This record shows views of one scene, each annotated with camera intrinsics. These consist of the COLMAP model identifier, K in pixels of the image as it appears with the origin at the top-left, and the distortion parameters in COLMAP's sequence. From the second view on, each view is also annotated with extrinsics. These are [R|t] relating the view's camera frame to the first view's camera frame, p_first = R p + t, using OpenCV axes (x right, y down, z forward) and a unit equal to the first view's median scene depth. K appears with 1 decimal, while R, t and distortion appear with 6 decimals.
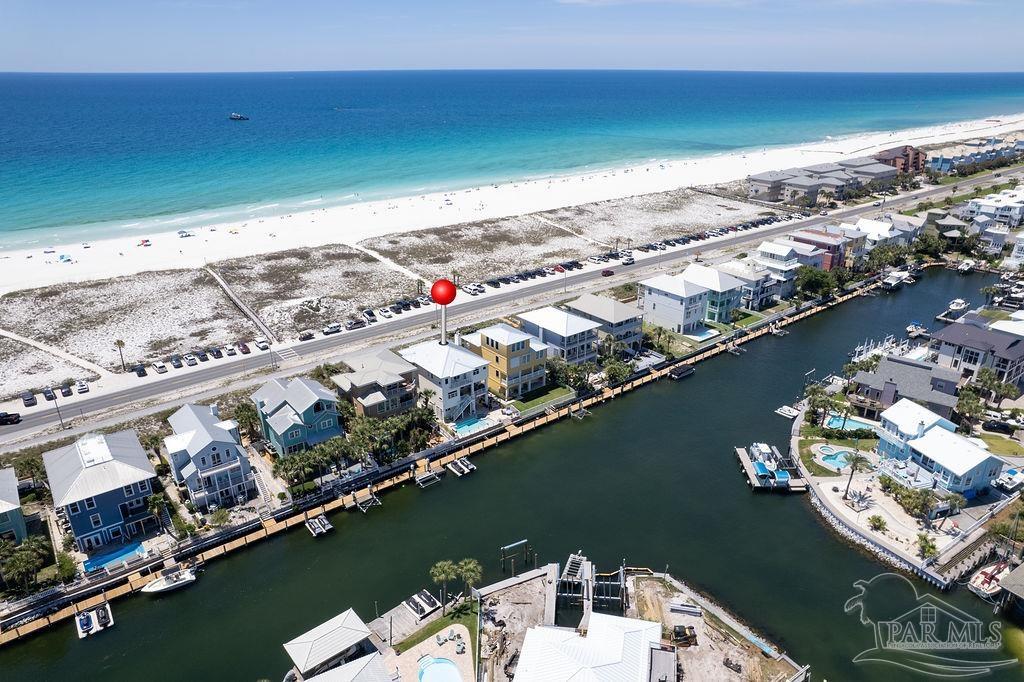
lens RADIAL K [[666.0, 0, 512.4], [0, 666.0, 345.8], [0, 0, 1]] dist [-0.040562, 0.014362]
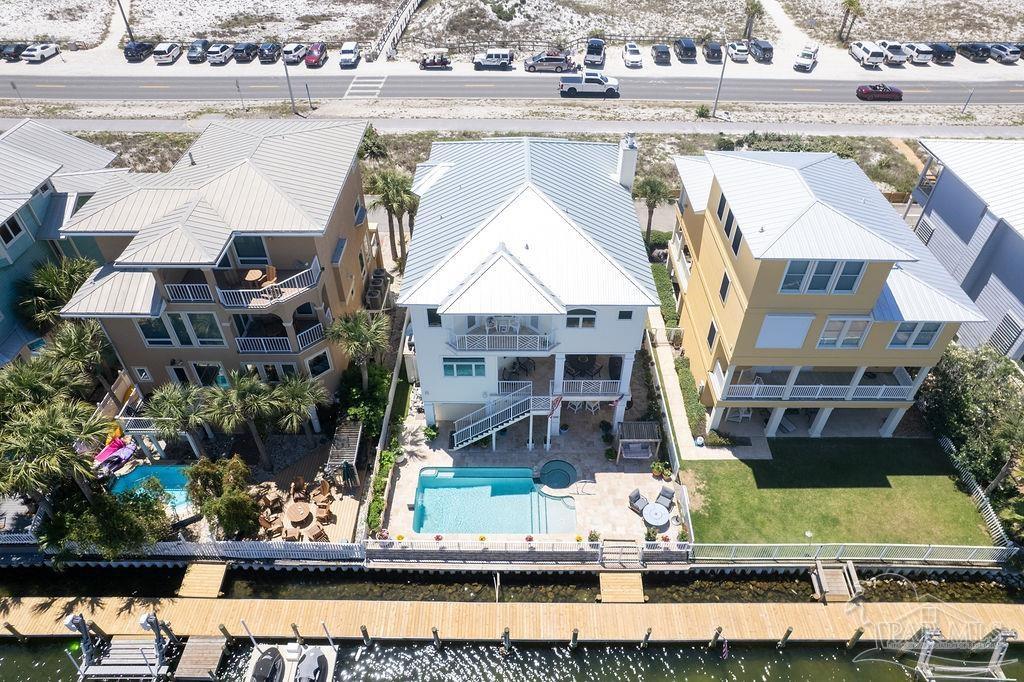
lens RADIAL K [[666.0, 0, 517.5], [0, 666.0, 339.8], [0, 0, 1]] dist [-0.040562, 0.014362]
pose [[0.780639, 0.418504, -0.464174, 0.033254], [-0.251184, 0.890166, 0.380146, -0.031246], [0.572284, -0.180163, 0.800020, 0.621847]]
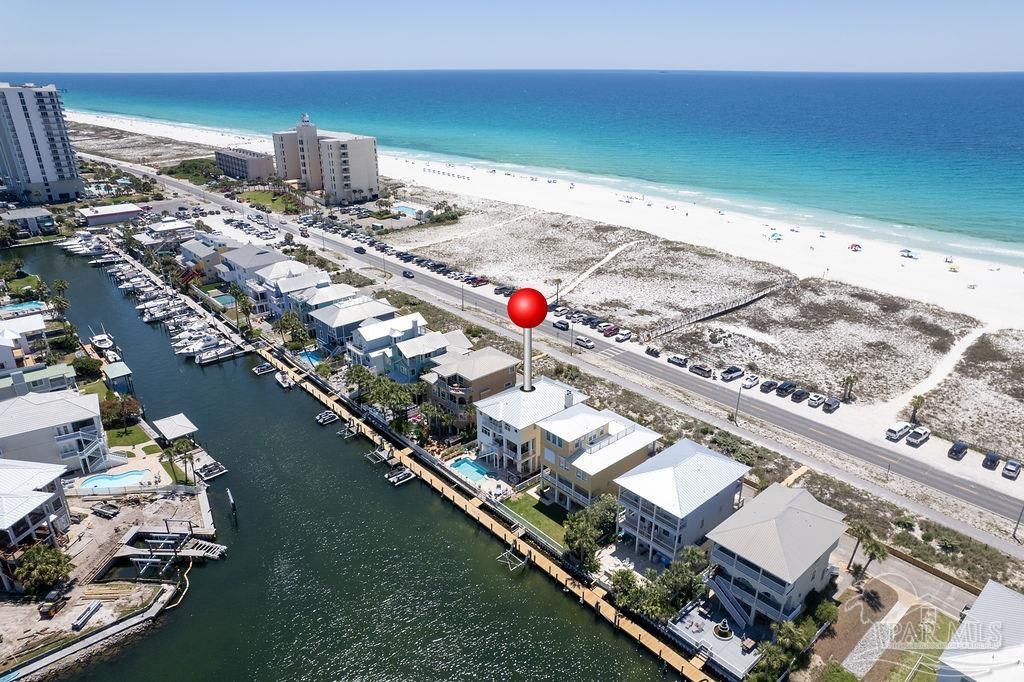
lens RADIAL K [[666.0, 0, 517.4], [0, 666.0, 349.0], [0, 0, 1]] dist [-0.040562, 0.014362]
pose [[0.054119, 0.395413, -0.916908, 0.523918], [-0.386928, 0.854816, 0.345799, -0.263361], [0.920521, 0.336063, 0.199258, 0.638355]]
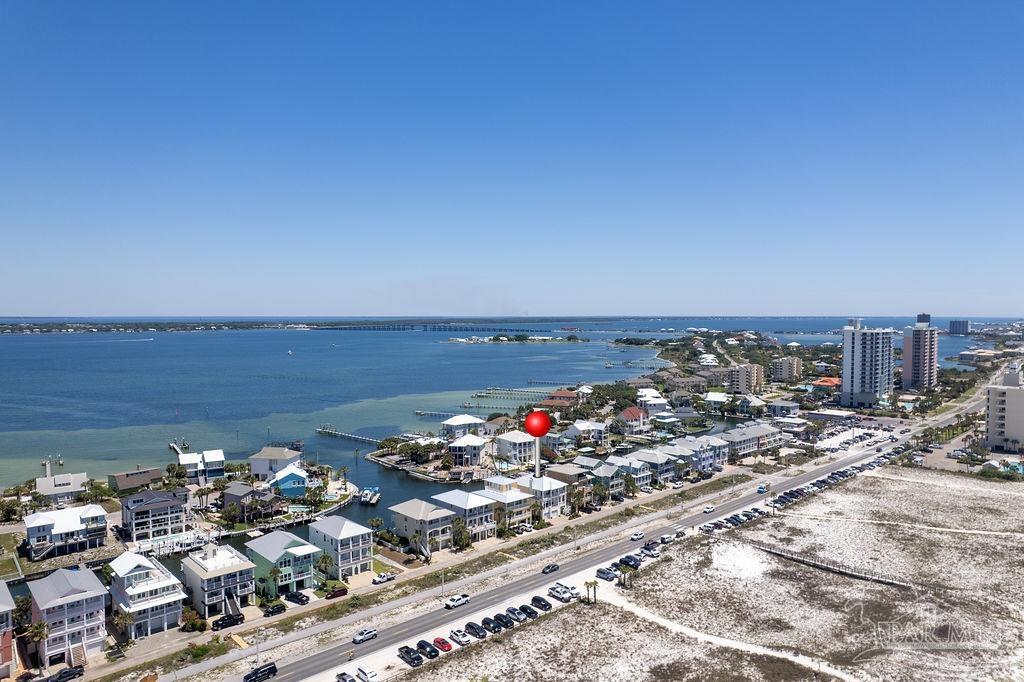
lens RADIAL K [[666.0, 0, 516.4], [0, 666.0, 343.8], [0, 0, 1]] dist [-0.040562, 0.014362]
pose [[-0.996243, 0.007441, -0.086283, 0.071328], [-0.030164, 0.904099, 0.426256, -0.792675], [0.081180, 0.427258, -0.900478, 1.864105]]
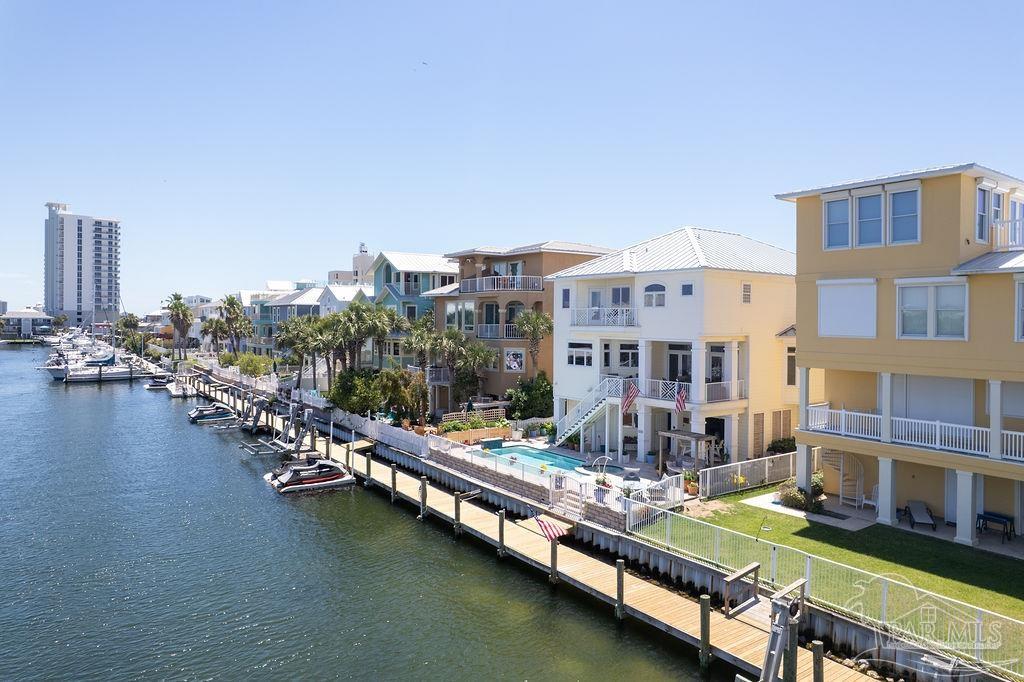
lens RADIAL K [[666.0, 0, 519.9], [0, 666.0, 318.2], [0, 0, 1]] dist [-0.040562, 0.014362]
pose [[-0.052876, -0.003344, -0.998595, 0.159648], [-0.401441, 0.915704, 0.018190, 0.049605], [0.914357, 0.401838, -0.049761, 0.760019]]
